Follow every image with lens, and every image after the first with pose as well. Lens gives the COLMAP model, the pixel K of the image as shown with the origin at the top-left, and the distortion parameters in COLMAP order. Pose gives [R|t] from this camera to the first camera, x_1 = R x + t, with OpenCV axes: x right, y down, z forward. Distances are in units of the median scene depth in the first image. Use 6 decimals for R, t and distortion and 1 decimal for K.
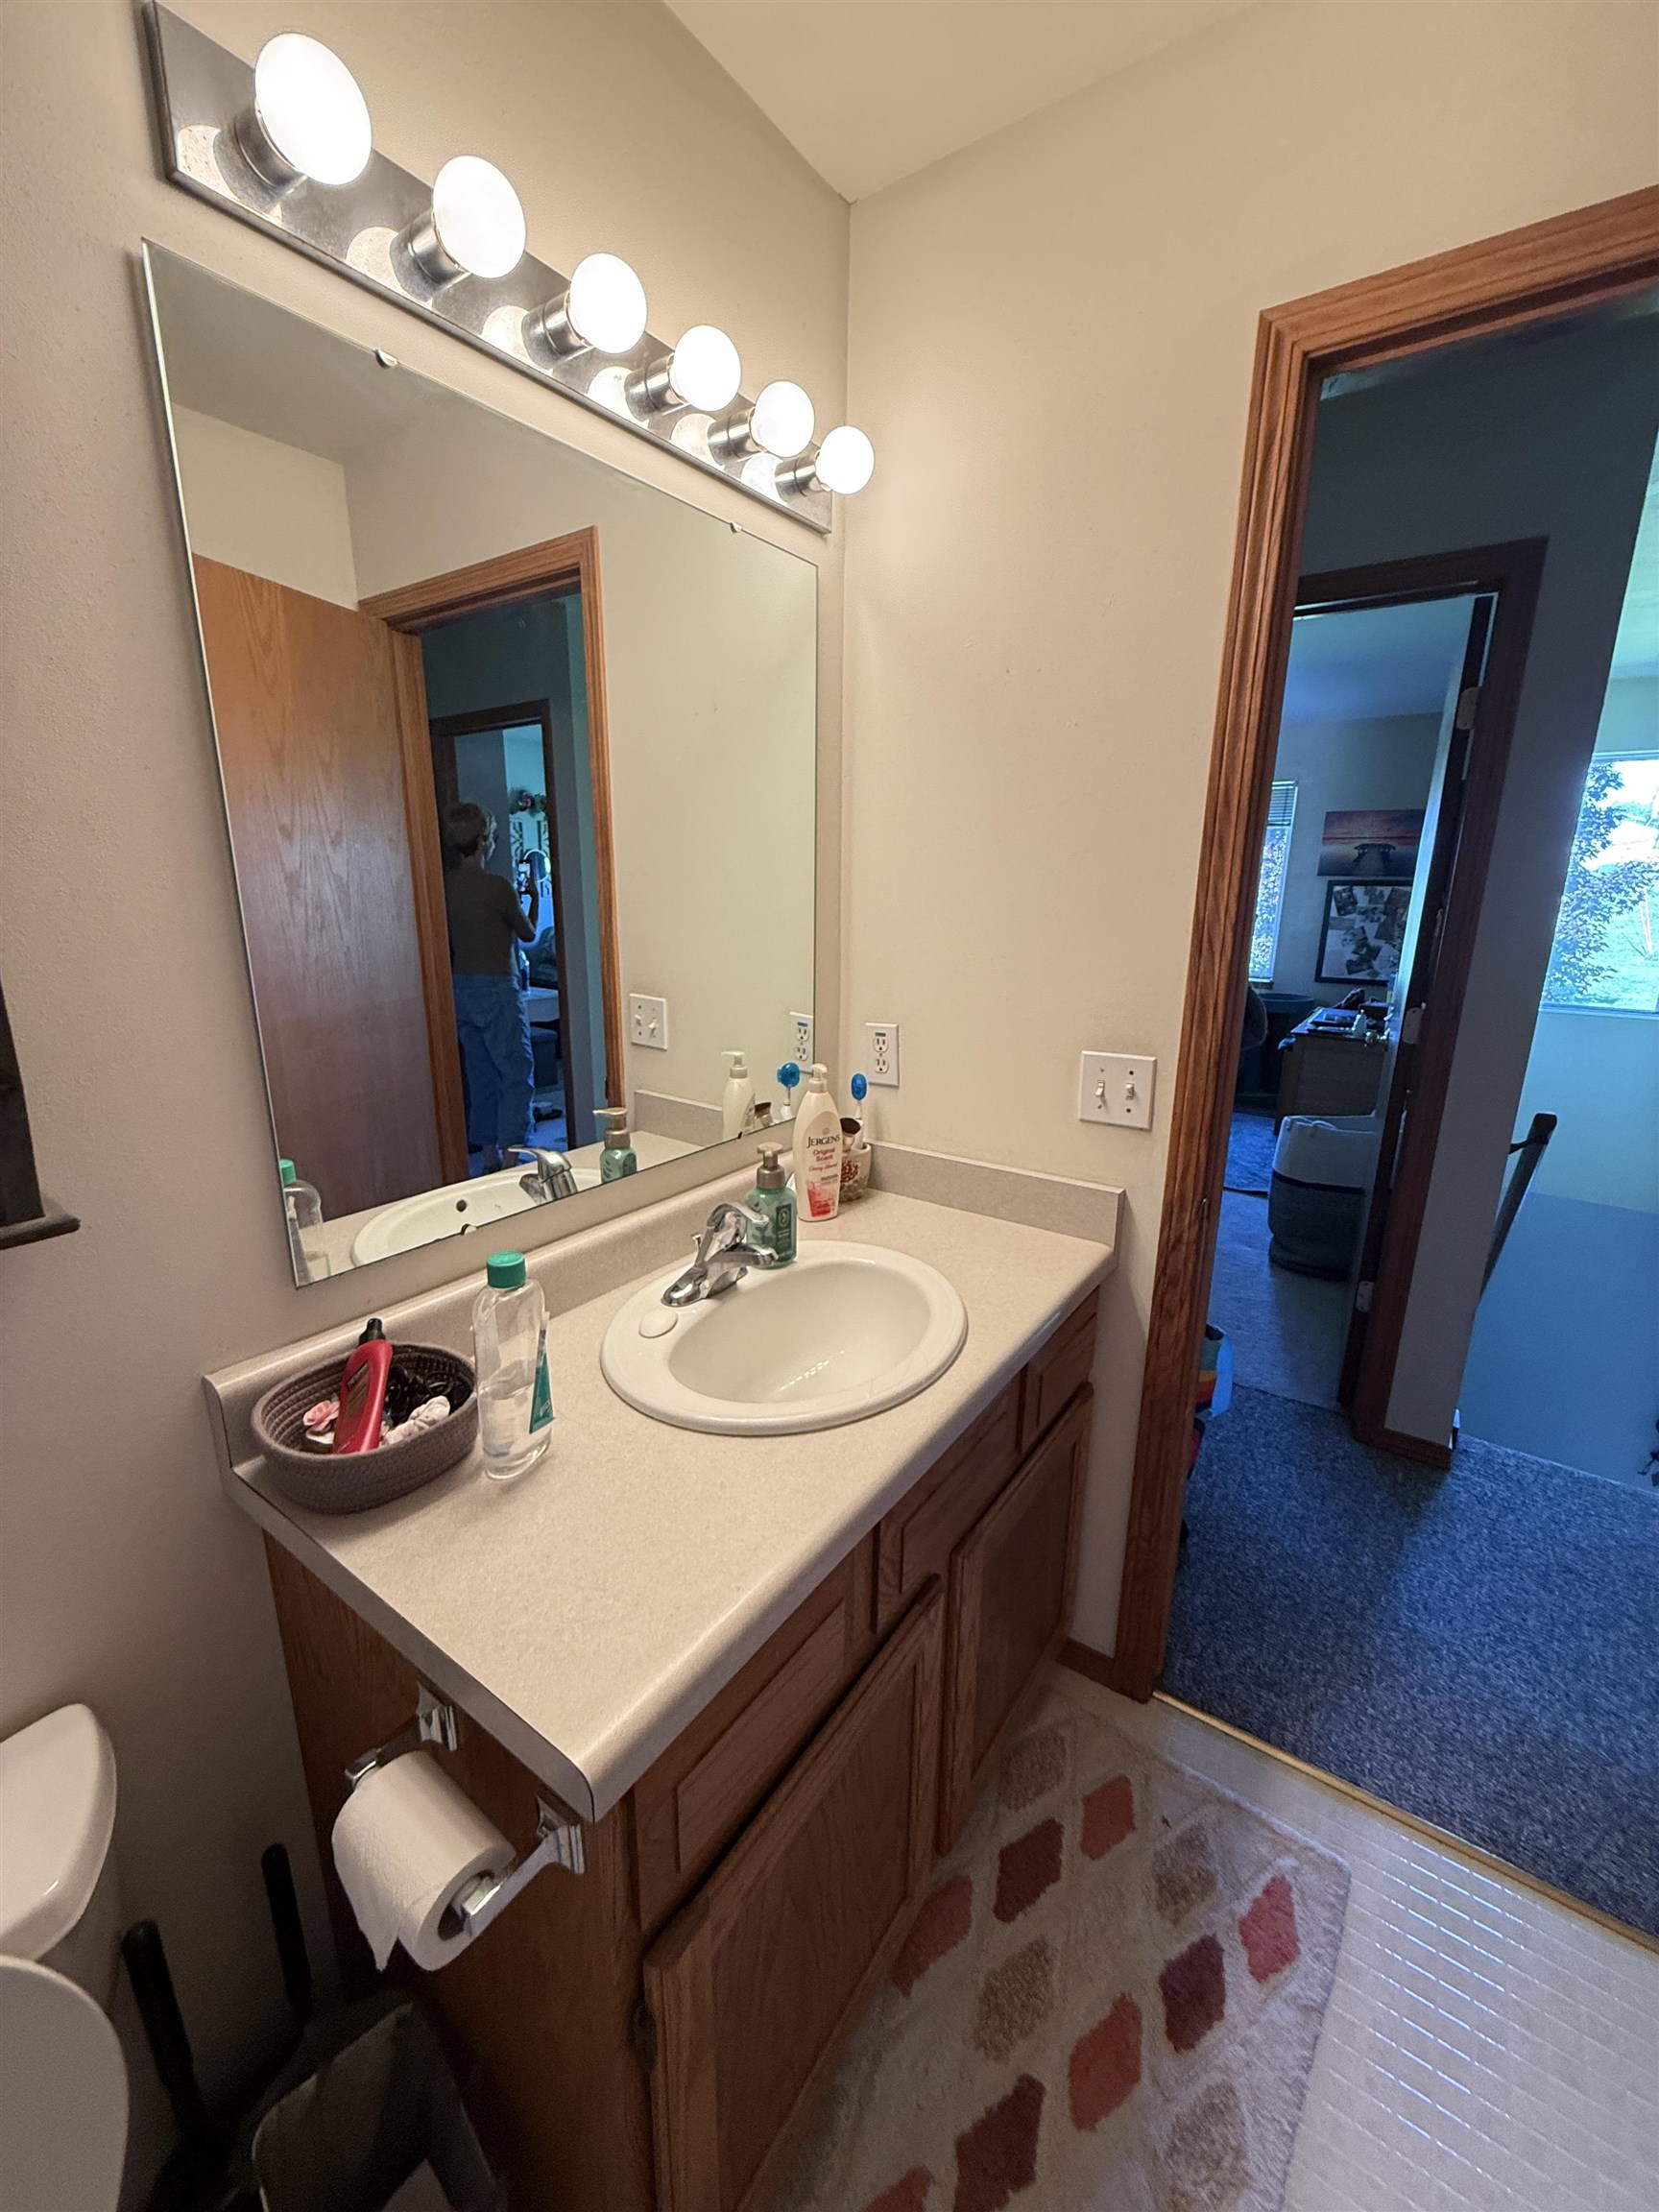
lens RADIAL K [[883.8, 0, 830.0], [0, 883.8, 1103.4], [0, 0, 1]] dist [-0.001009, -0.000129]
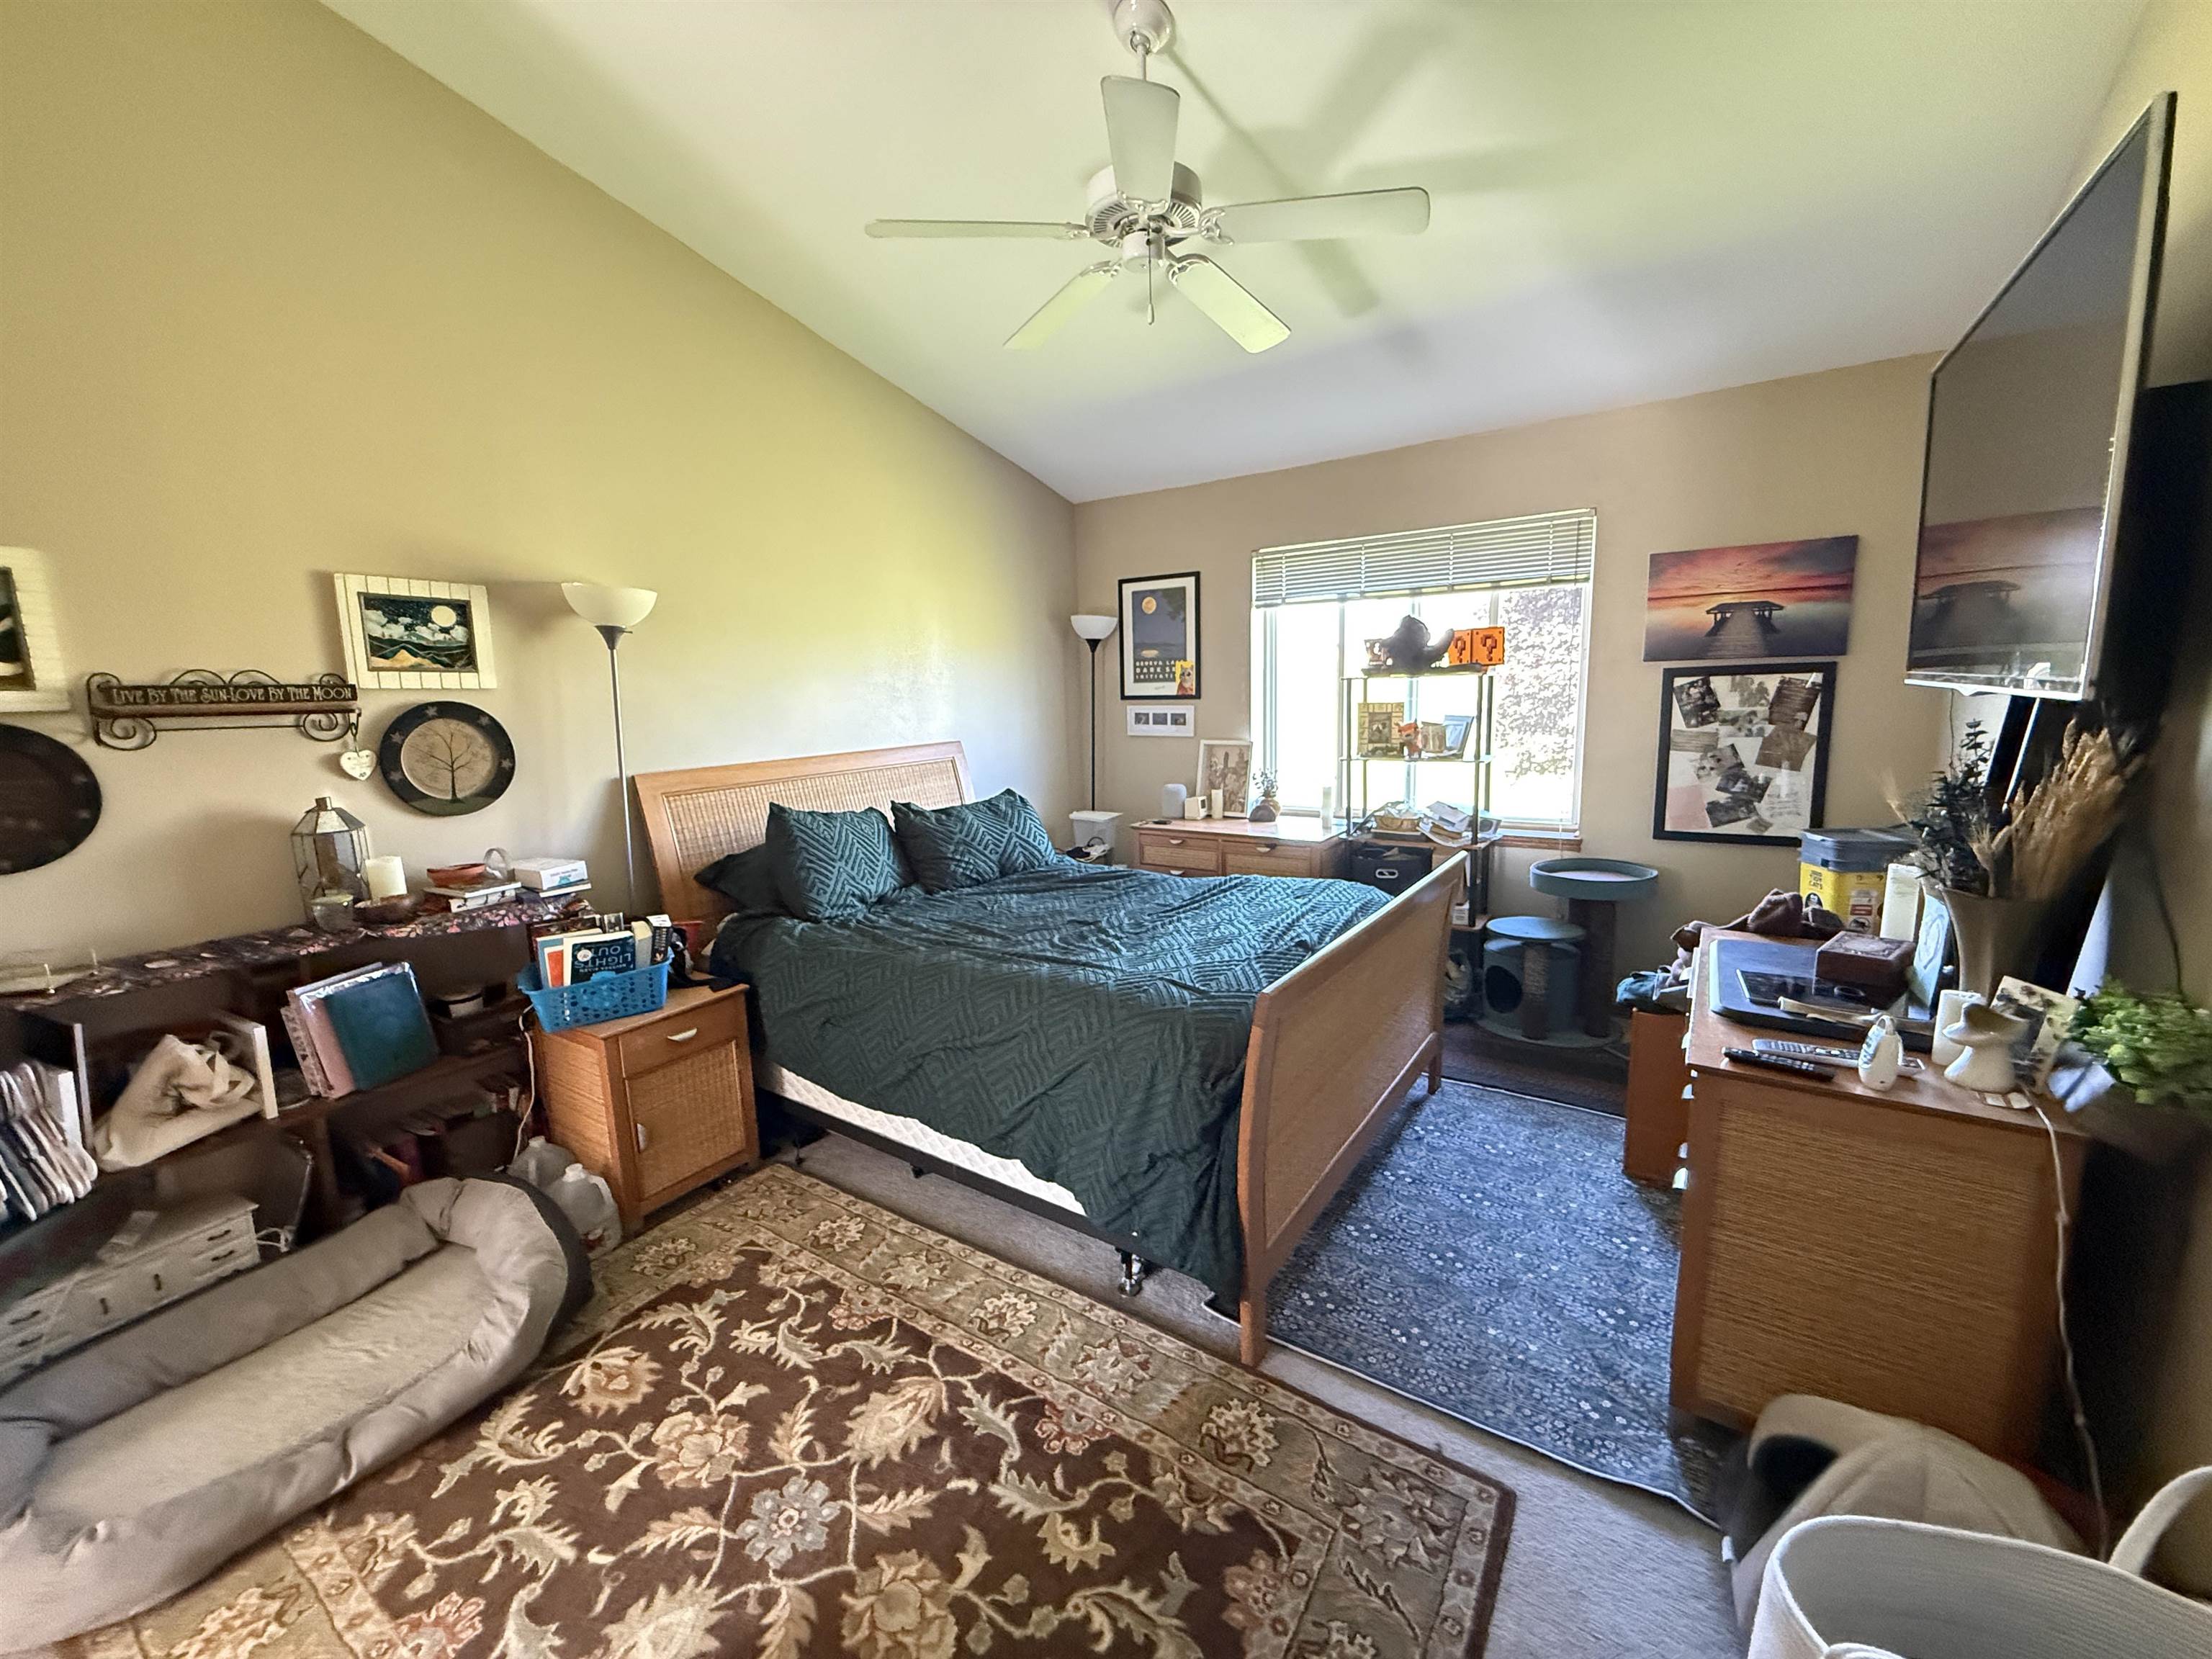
lens RADIAL K [[883.8, 0, 1105.2], [0, 883.8, 822.7], [0, 0, 1]] dist [-0.001009, -0.000129]
pose [[0.999060, -0.041824, 0.011358, 0.186061], [0.042779, 0.993676, -0.103820, -0.107557], [-0.006944, 0.104208, 0.994531, 0.436455]]
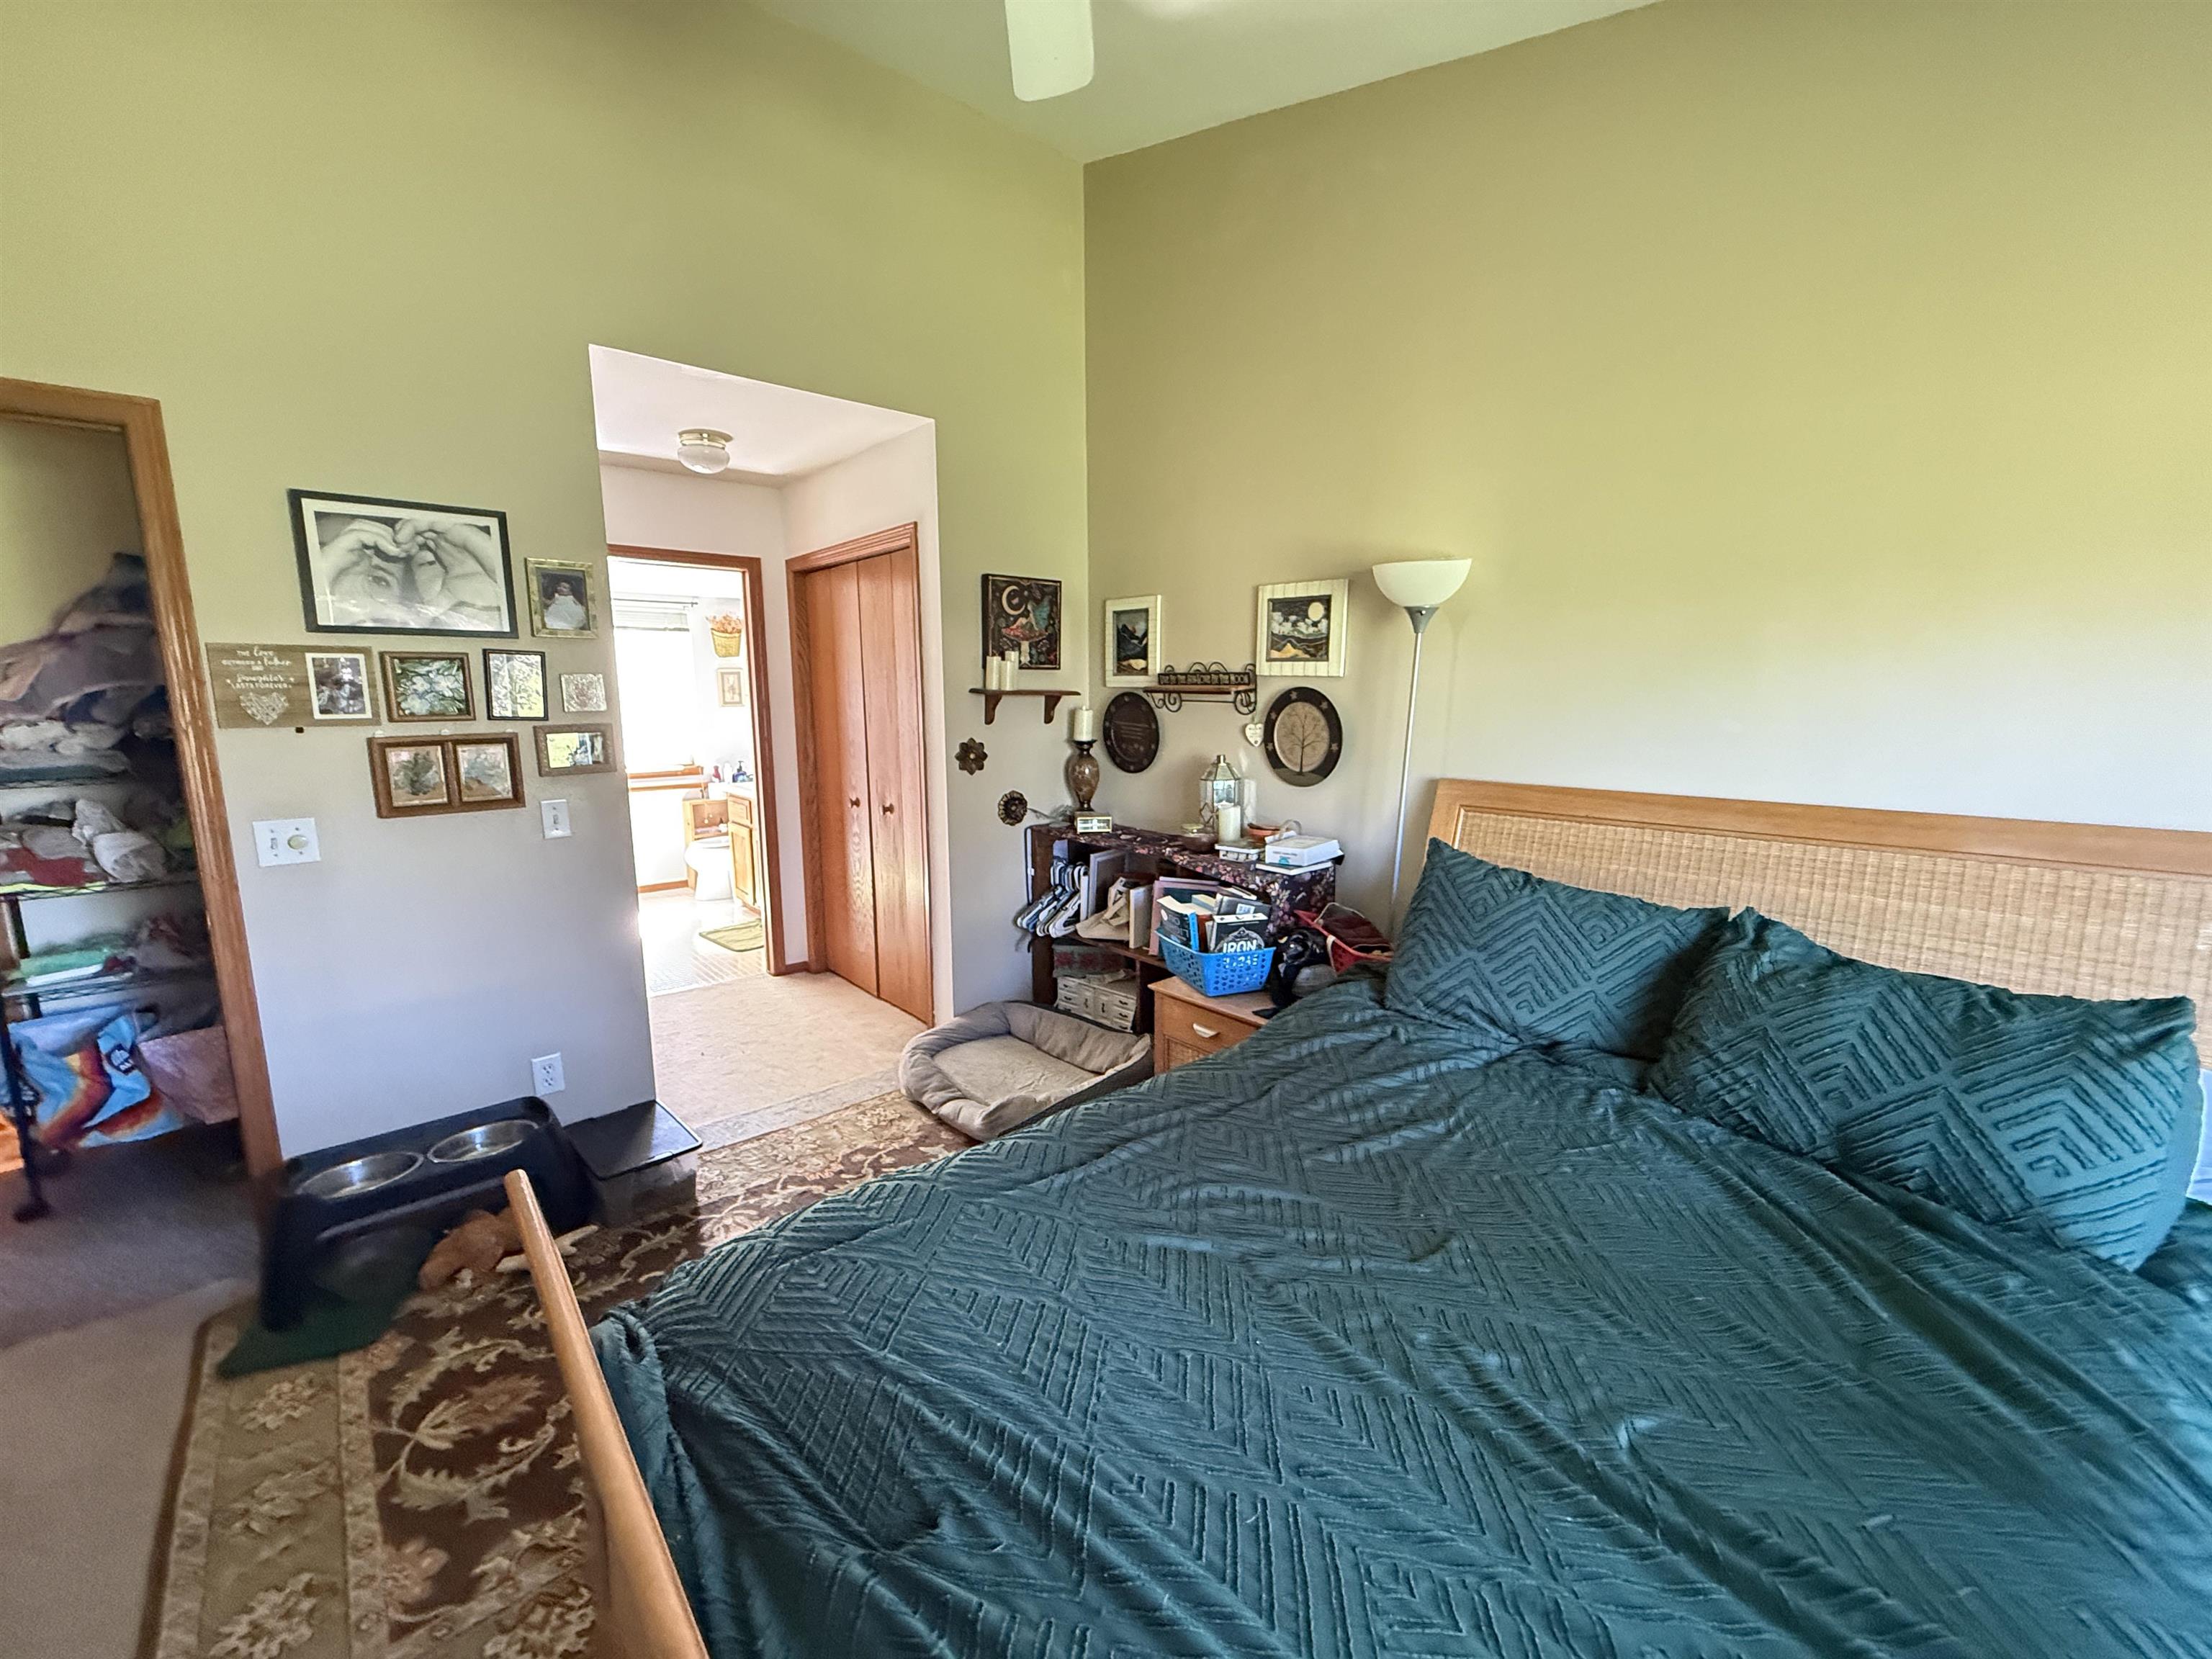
lens RADIAL K [[883.8, 0, 1103.4], [0, 883.8, 826.9], [0, 0, 1]] dist [-0.001009, -0.000129]
pose [[-0.238517, 0.143600, -0.960463, 0.458014], [-0.242237, 0.948948, 0.202035, -0.265935], [0.940442, 0.280849, -0.191555, 1.032872]]
